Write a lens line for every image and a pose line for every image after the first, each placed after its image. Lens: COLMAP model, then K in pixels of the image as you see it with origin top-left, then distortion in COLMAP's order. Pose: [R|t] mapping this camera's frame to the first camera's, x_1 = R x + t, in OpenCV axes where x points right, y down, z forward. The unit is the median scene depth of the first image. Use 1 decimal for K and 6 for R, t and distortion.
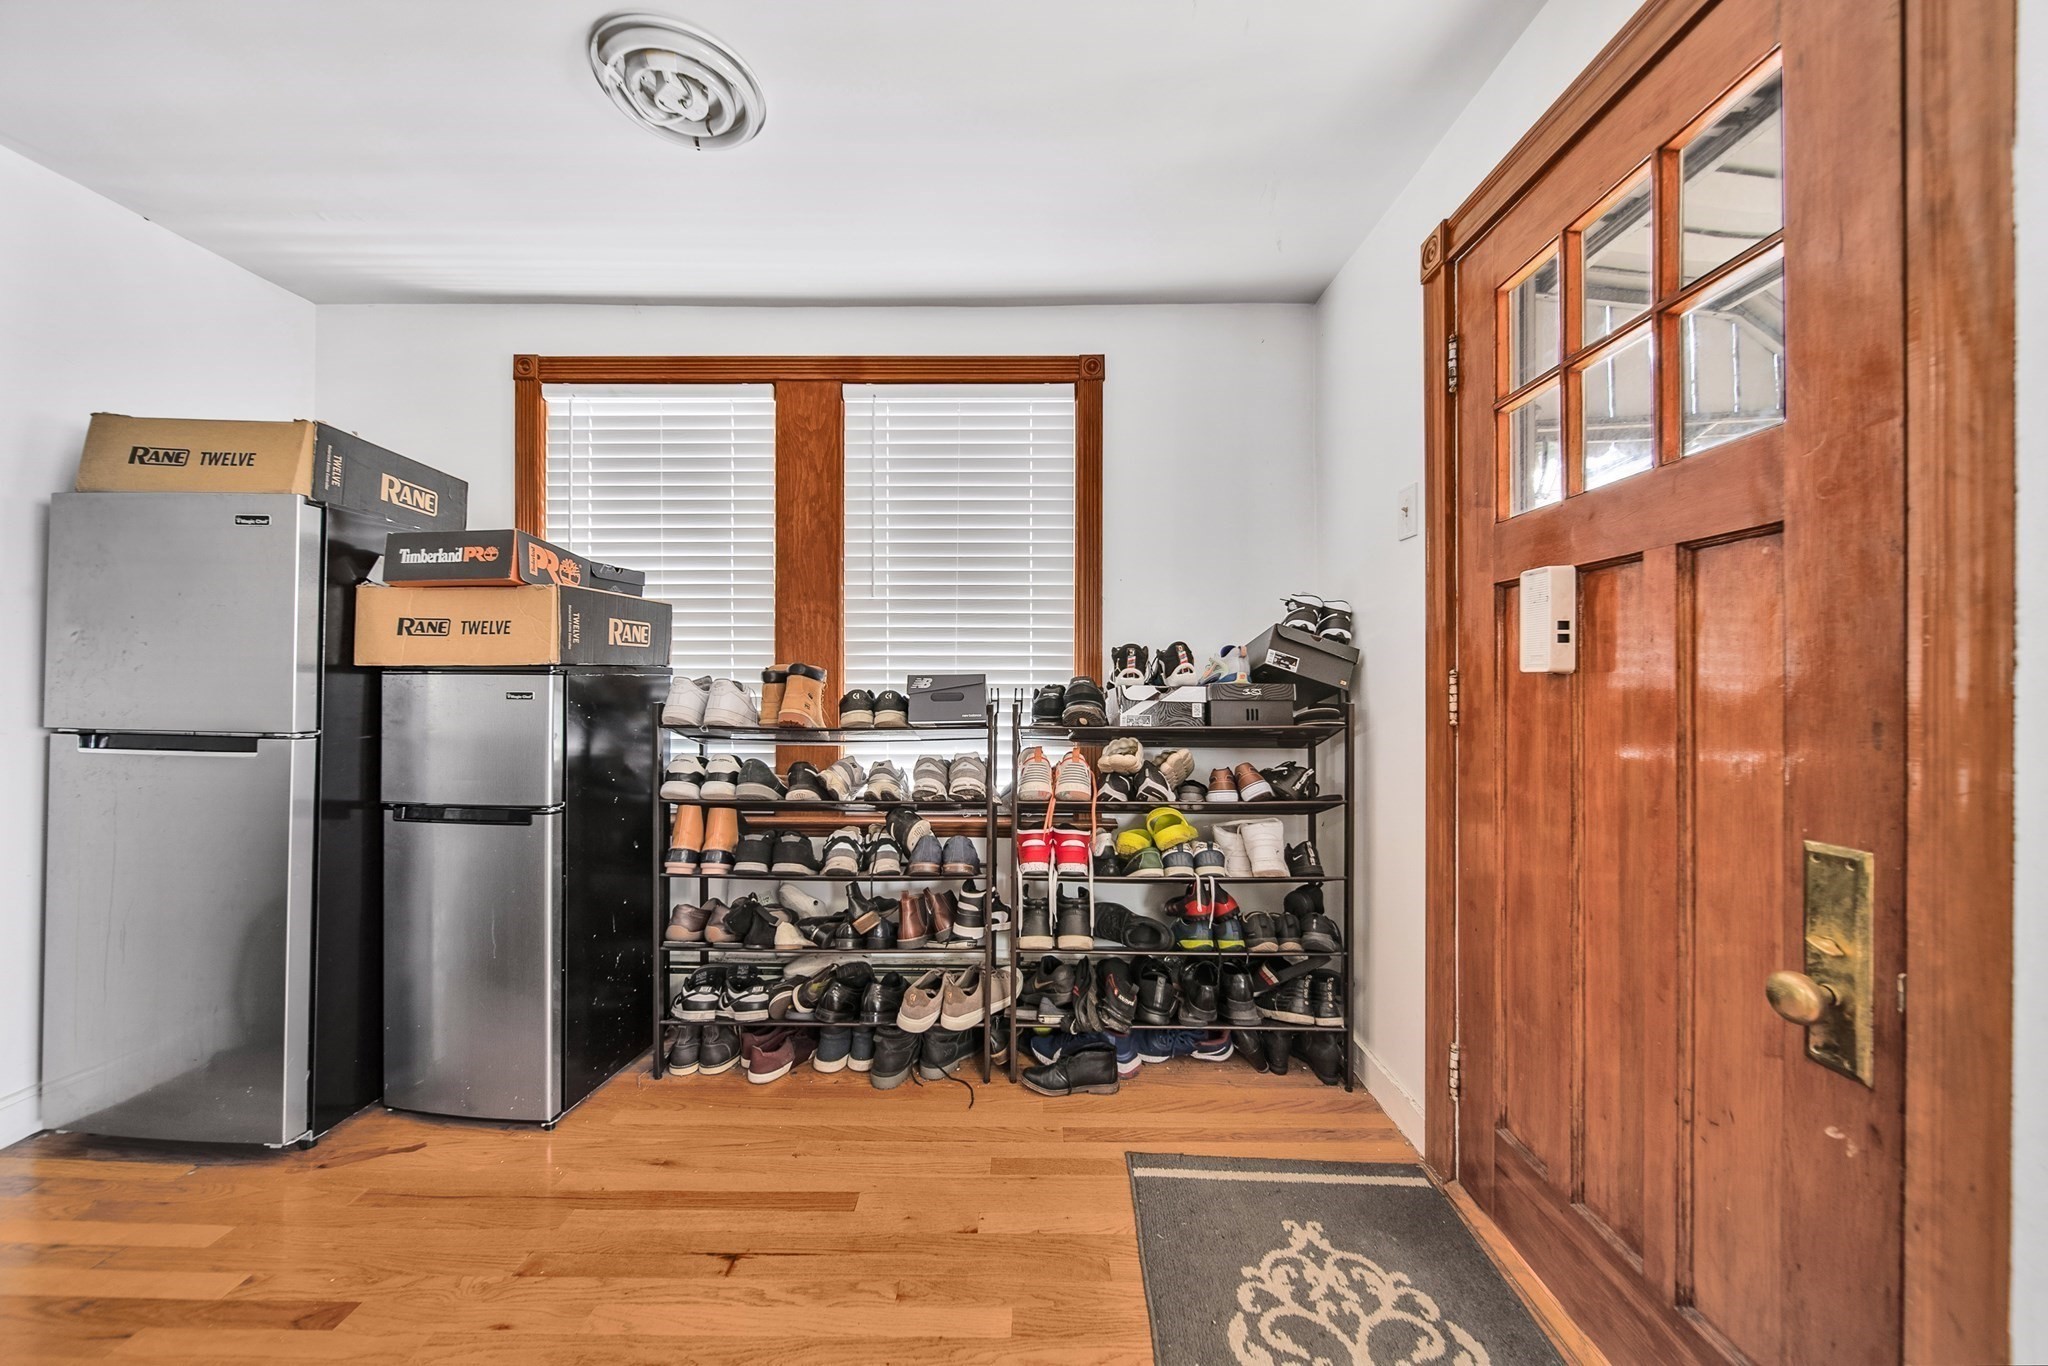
lens RADIAL K [[708.2, 0, 1026.8], [0, 708.2, 677.0], [0, 0, 1]] dist [-0.000304, -0.000045]
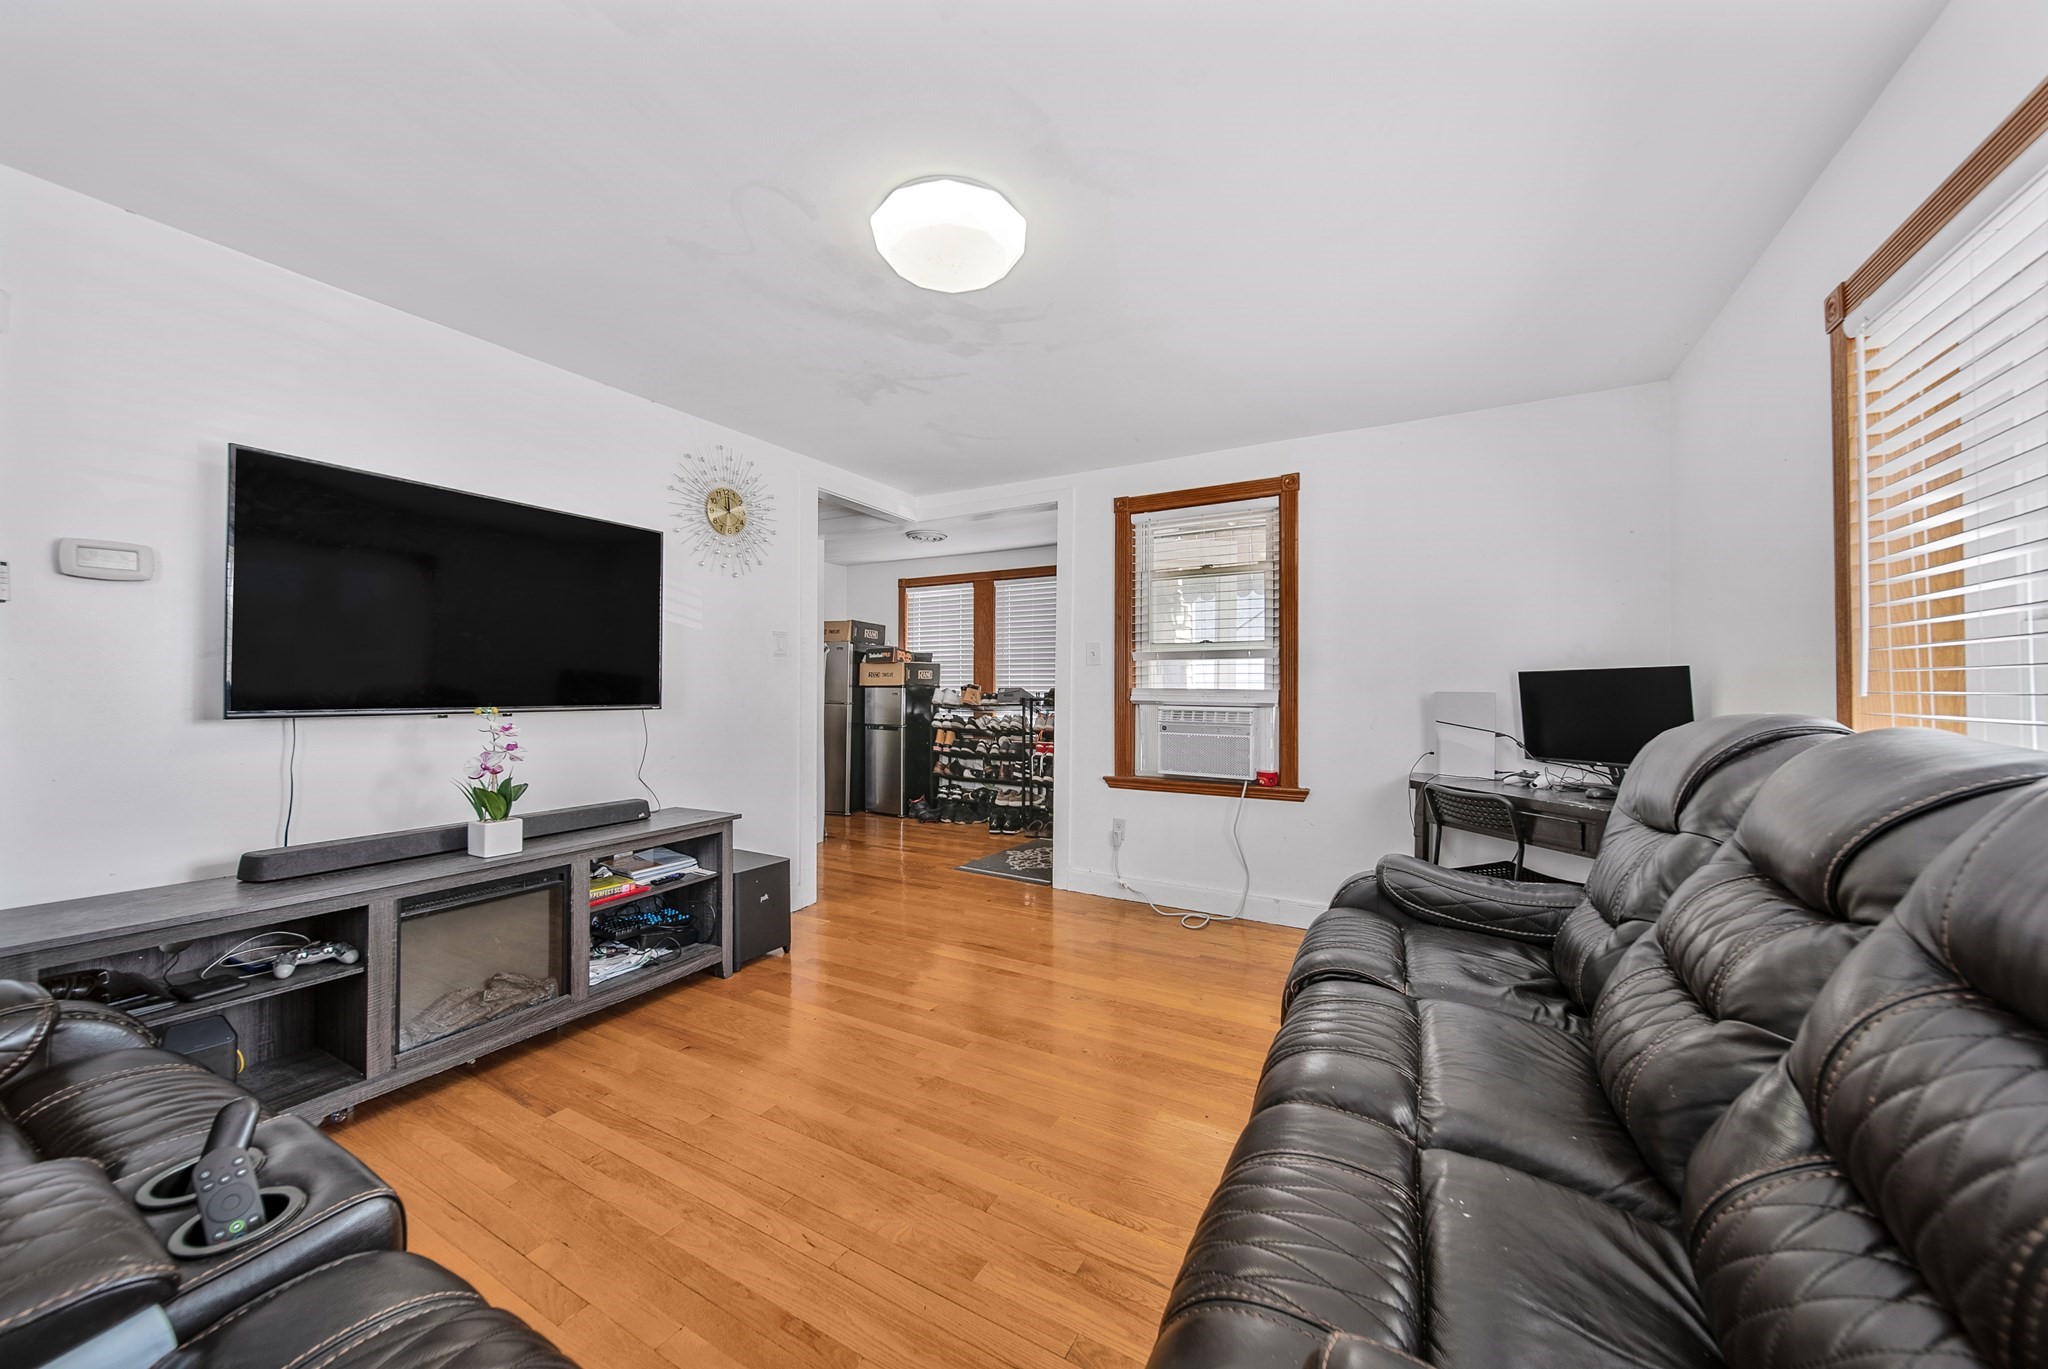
lens RADIAL K [[715.3, 0, 1024.6], [0, 715.3, 679.0], [0, 0, 1]] dist [-0.000135, -0.000867]
pose [[0.877267, -0.007273, -0.479947, 1.433219], [0.001863, 0.999929, -0.011747, -0.004514], [0.479999, 0.009411, 0.877219, -1.671262]]
